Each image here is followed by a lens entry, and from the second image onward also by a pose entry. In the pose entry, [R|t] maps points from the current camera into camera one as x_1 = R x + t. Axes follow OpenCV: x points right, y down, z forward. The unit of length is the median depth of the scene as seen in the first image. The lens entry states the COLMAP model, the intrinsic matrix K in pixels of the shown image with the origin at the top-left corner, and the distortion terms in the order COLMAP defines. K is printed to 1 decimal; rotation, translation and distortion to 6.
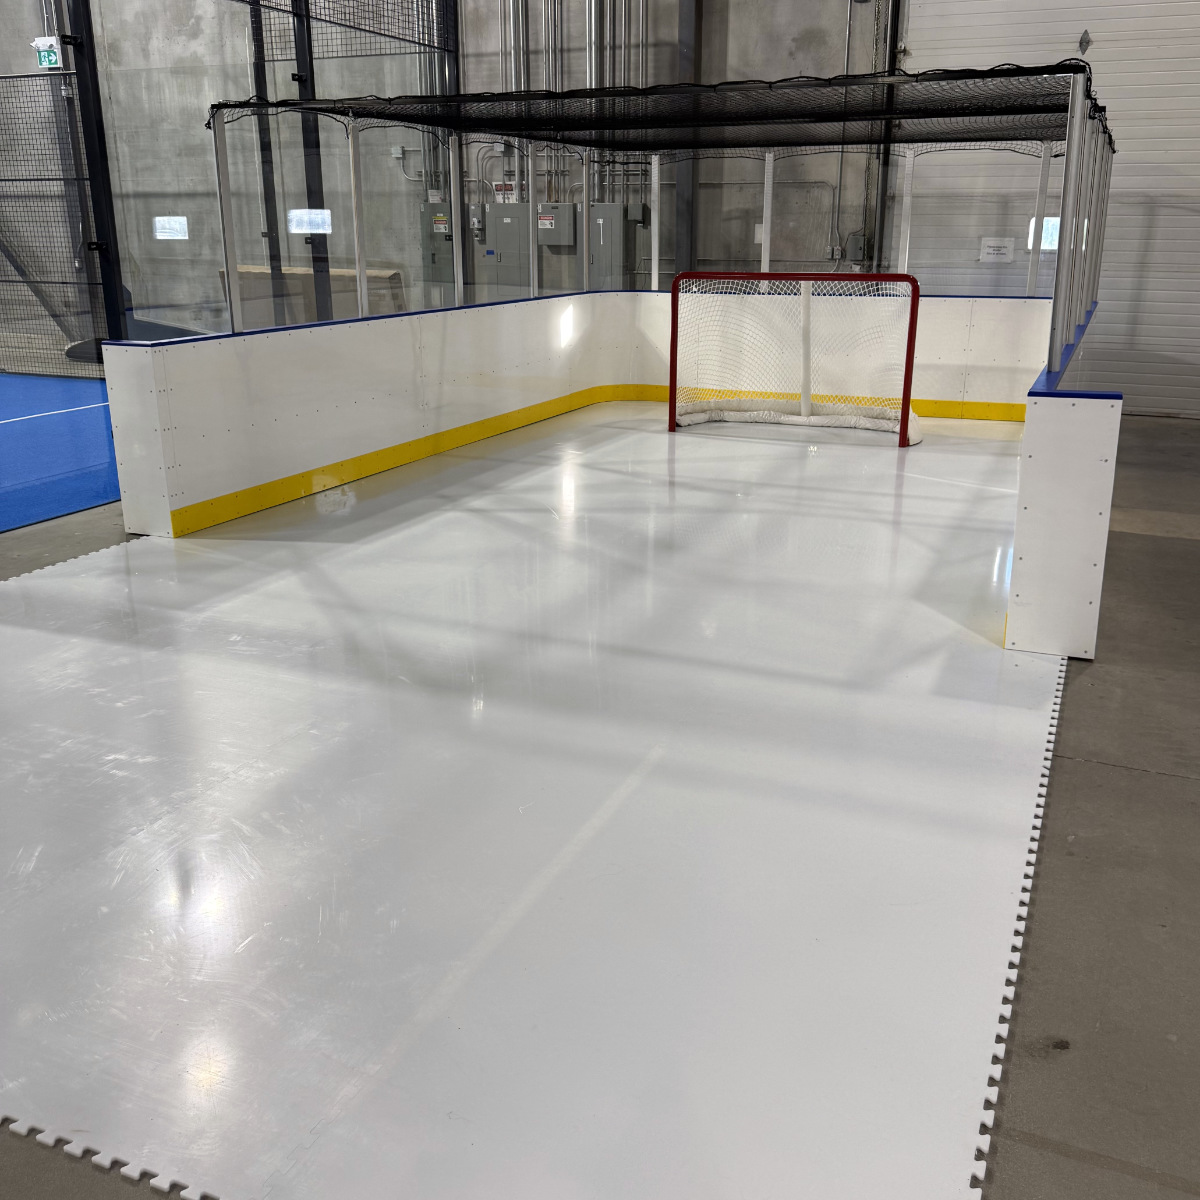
lens RADIAL K [[1157.7, 0, 661.1], [0, 1157.7, 596.4], [0, 0, 1]] dist [0.150606, -0.270537]
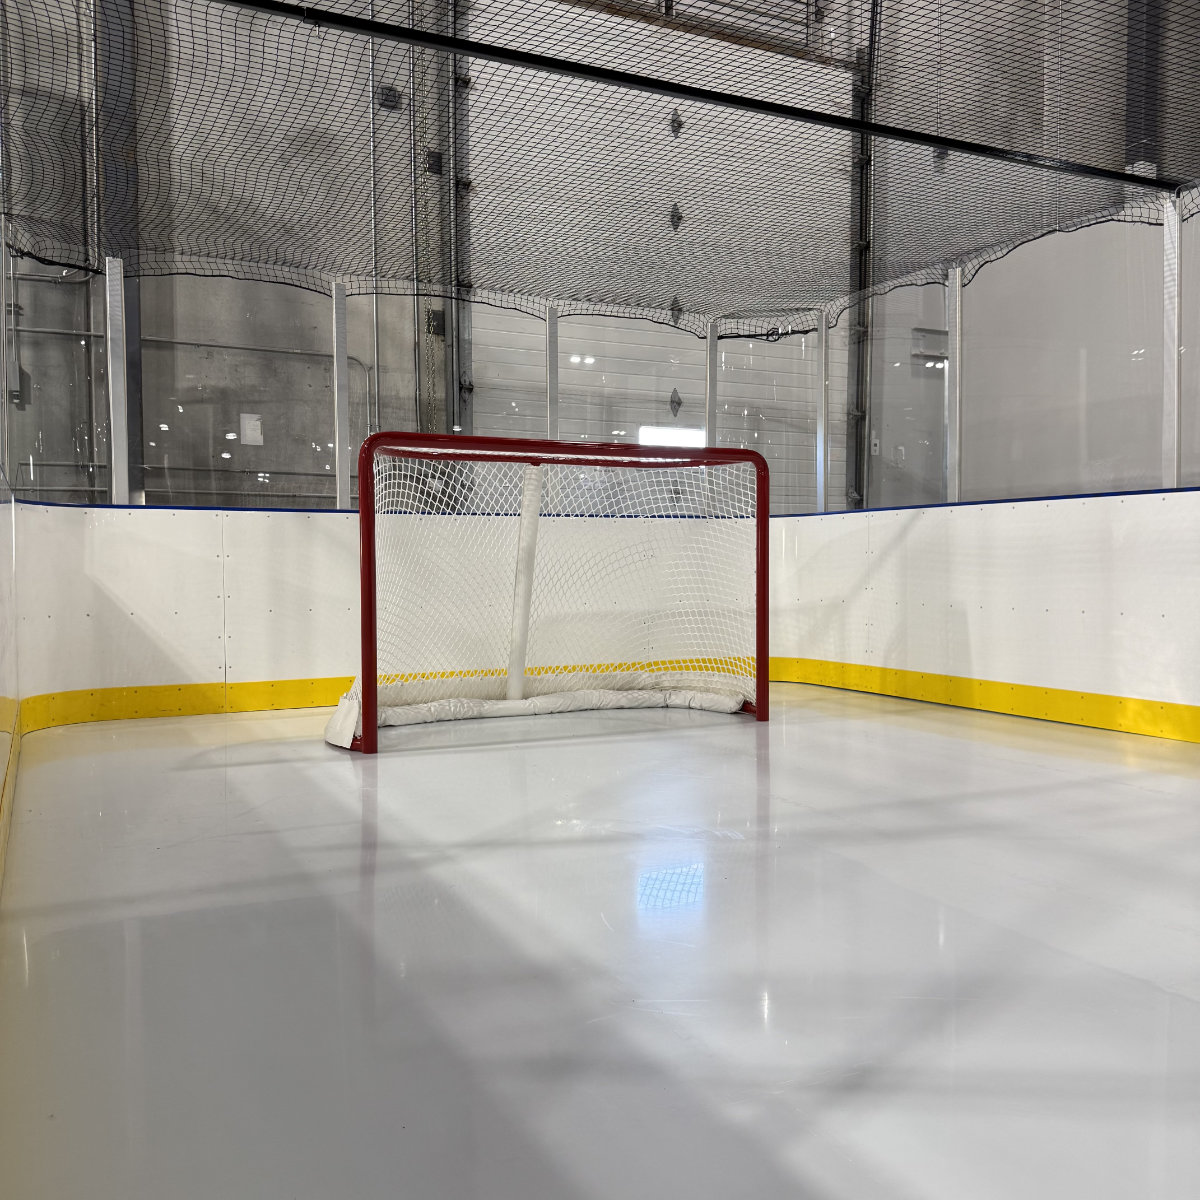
lens RADIAL K [[1138.5, 0, 600.0], [0, 1138.5, 600.0], [0, 0, 1]] dist [0.196577, -0.256174]
pose [[0.687652, -0.036906, 0.725102, -0.237783], [0.230188, 0.958266, -0.169527, -0.089608], [-0.688584, 0.283485, 0.667449, 0.536943]]
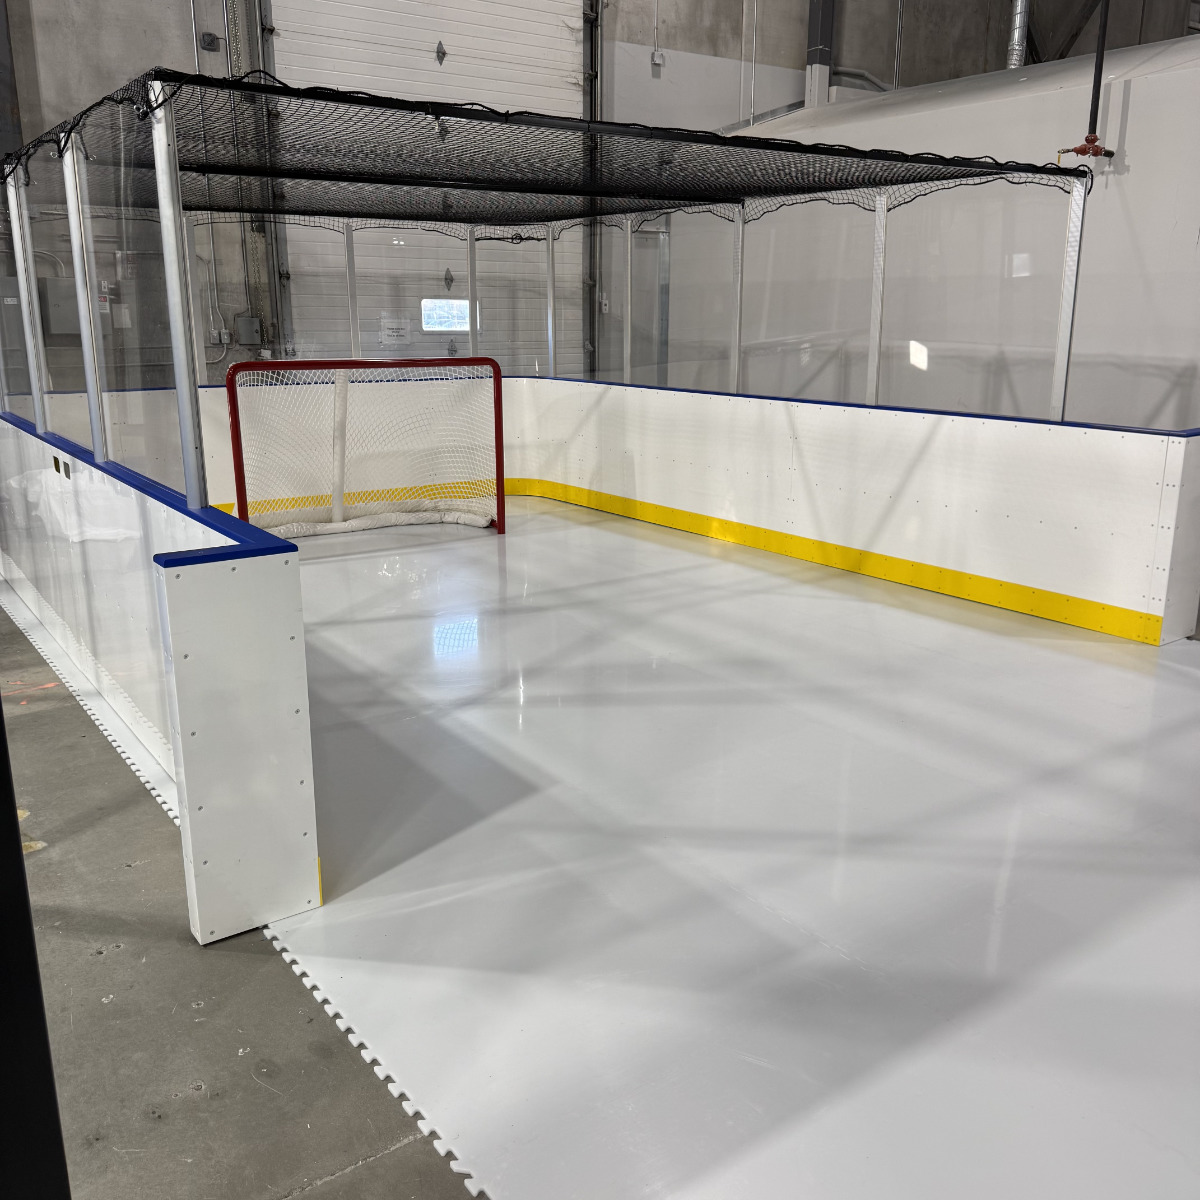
lens RADIAL K [[1101.8, 0, 607.5], [0, 1101.8, 641.5], [0, 0, 1]] dist [0.015002, -0.017375]
pose [[0.557323, -0.242964, 0.793952, -0.402420], [0.255540, 0.960006, 0.114401, -0.104357], [-0.789994, 0.139129, 0.597120, 0.341701]]
